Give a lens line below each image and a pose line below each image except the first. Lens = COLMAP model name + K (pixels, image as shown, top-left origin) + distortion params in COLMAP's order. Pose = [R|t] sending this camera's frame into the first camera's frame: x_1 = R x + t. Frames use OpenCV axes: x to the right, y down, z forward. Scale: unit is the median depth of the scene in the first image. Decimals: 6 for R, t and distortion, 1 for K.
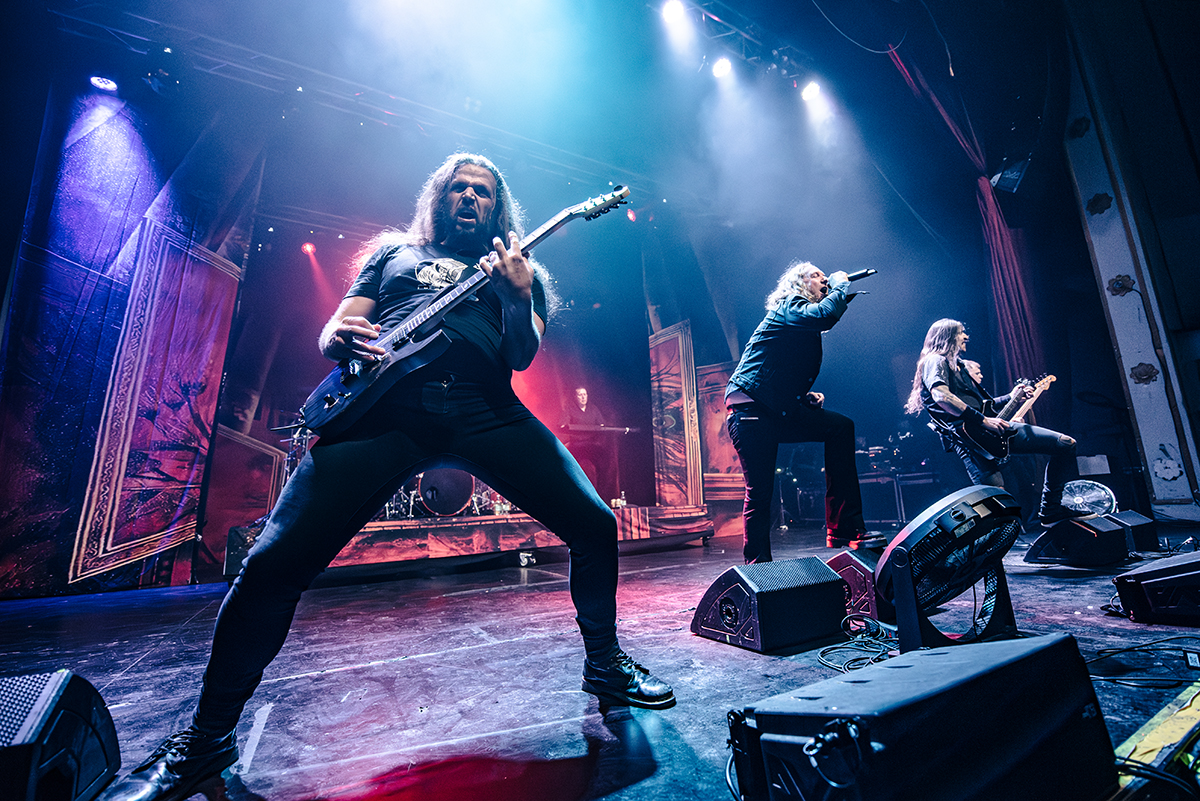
lens RADIAL K [[529.1, 0, 642.0], [0, 529.1, 396.9], [0, 0, 1]] dist [-0.017466, -0.000939]
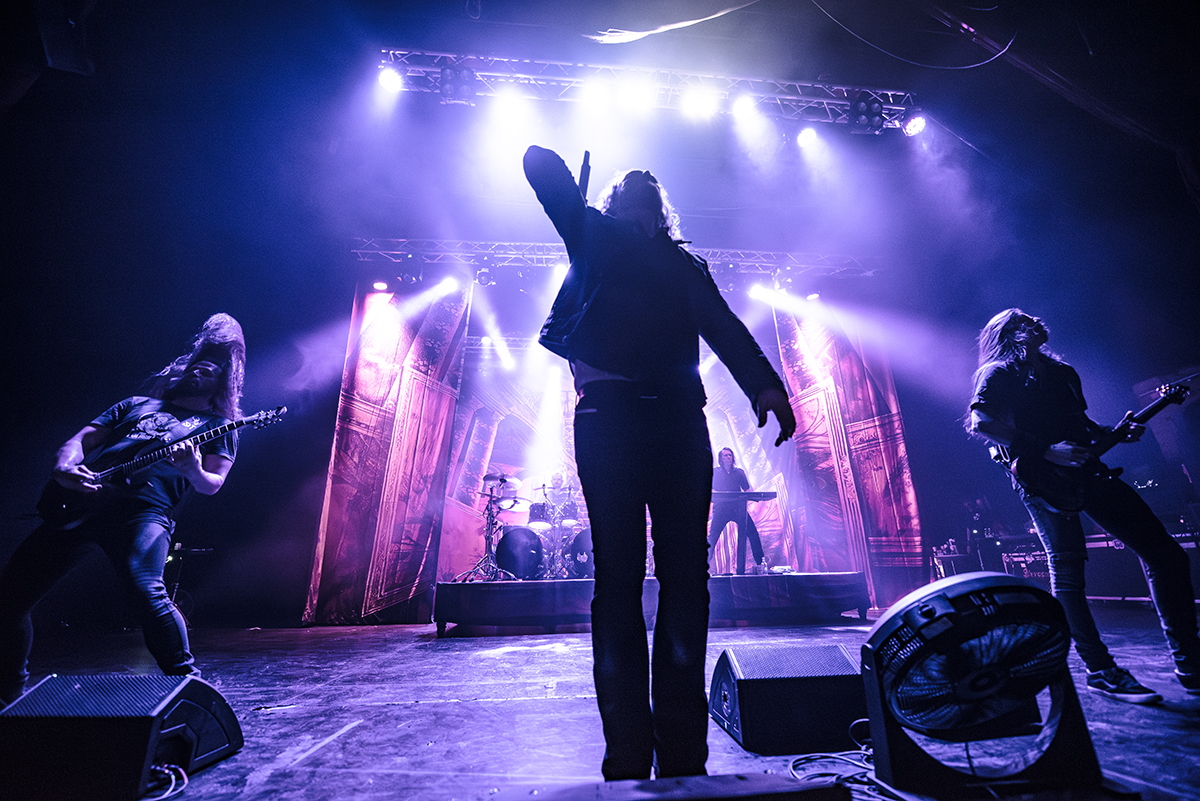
lens RADIAL K [[483.8, 0, 601.3], [0, 483.8, 406.7], [0, 0, 1]] dist [-0.015845, -0.000492]
pose [[0.891540, -0.119783, -0.436816, 0.160175], [0.069470, 0.989149, -0.129454, -0.009259], [0.447583, 0.085067, 0.890187, 0.023672]]
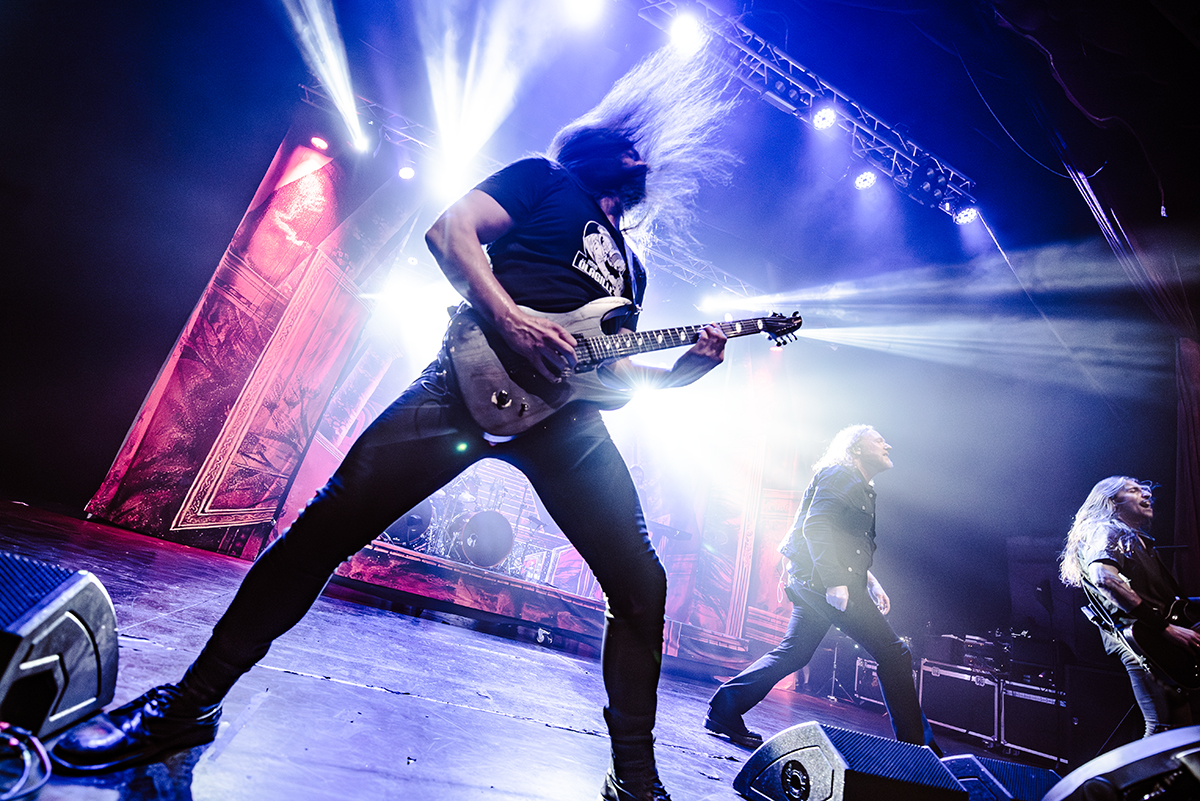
lens RADIAL K [[522.2, 0, 556.5], [0, 522.2, 424.3], [0, 0, 1]] dist [-0.015588, -0.001060]
pose [[0.938449, 0.213475, -0.271555, -0.025628], [-0.248061, 0.963595, -0.099753, 0.029165], [0.240374, 0.160975, 0.957239, 0.050383]]
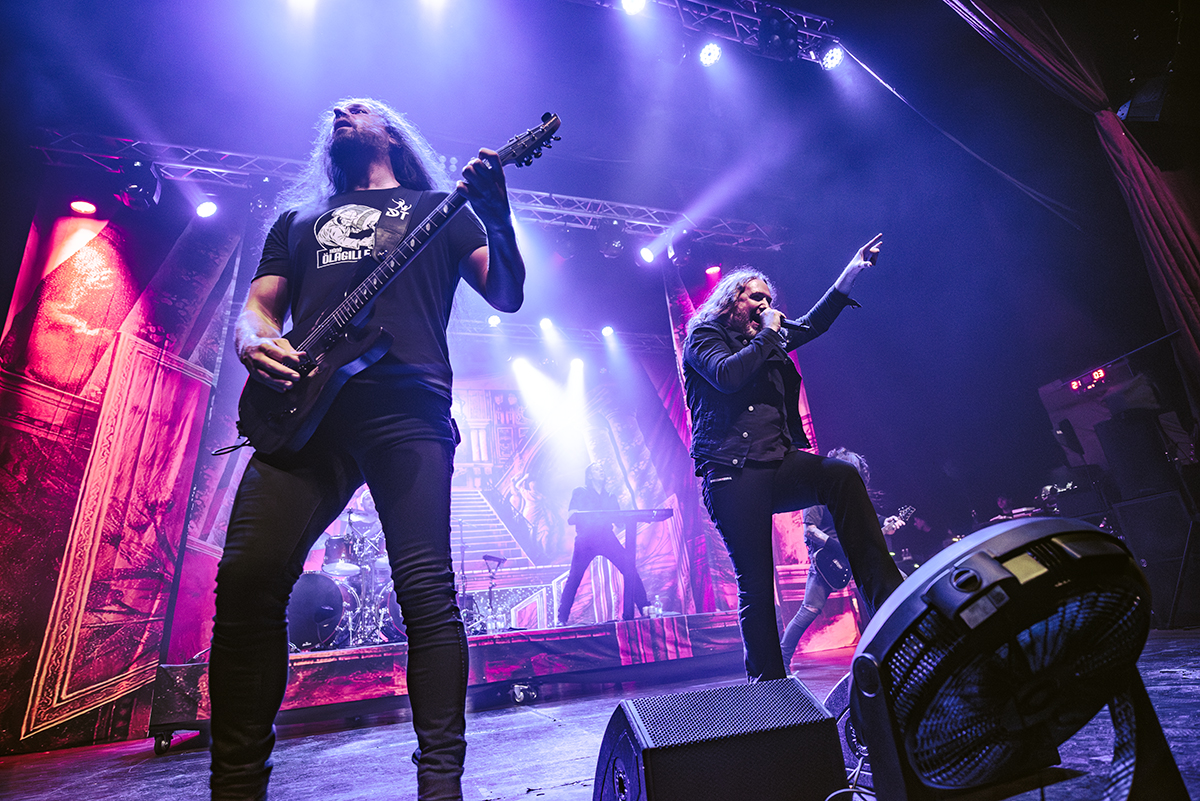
lens RADIAL K [[614.6, 0, 604.0], [0, 614.6, 406.4], [0, 0, 1]] dist [-0.005202, -0.001202]
pose [[0.972489, -0.122382, -0.198213, 0.128324], [0.095126, 0.985335, -0.141654, 0.036530], [0.212642, 0.118902, 0.969869, 0.115311]]
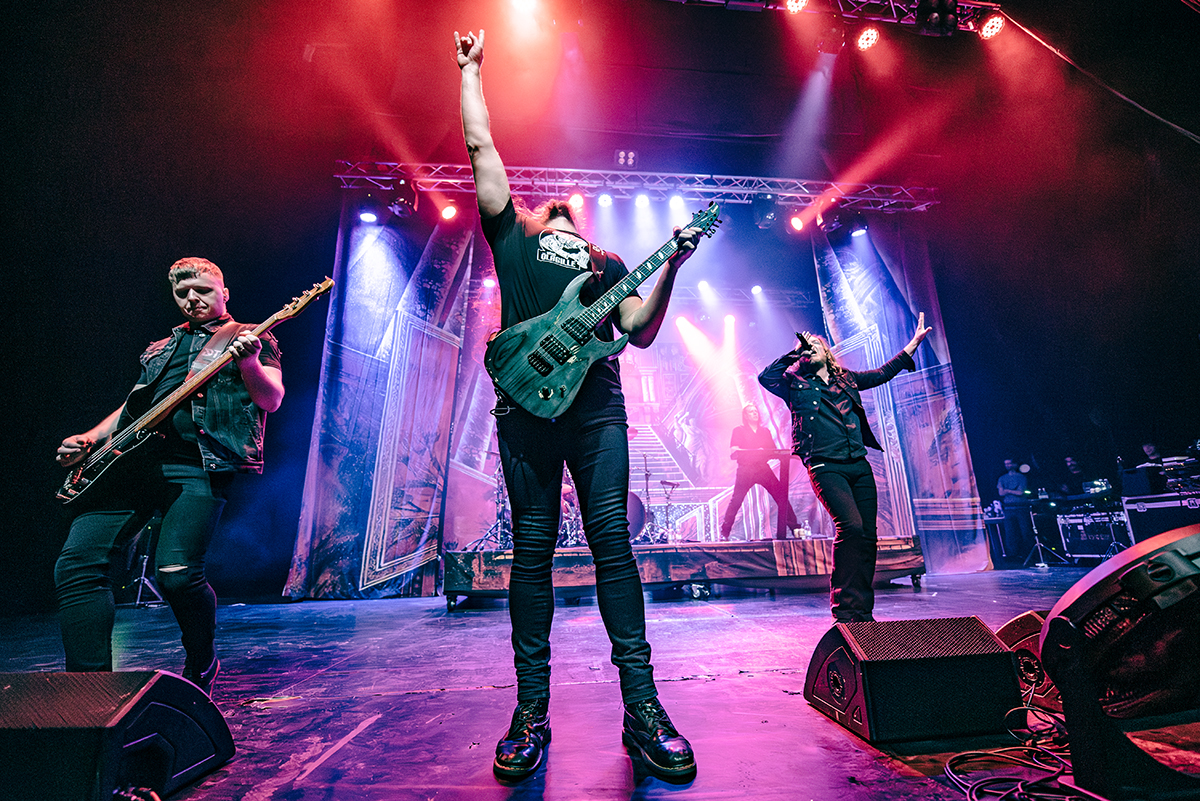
lens RADIAL K [[521.8, 0, 620.6], [0, 521.8, 394.4], [0, 0, 1]] dist [-0.014790, -0.001305]
pose [[0.902271, -0.096926, -0.420133, 0.094118], [0.073667, 0.994732, -0.071281, 0.003870], [0.424829, 0.033365, 0.904659, 0.055346]]
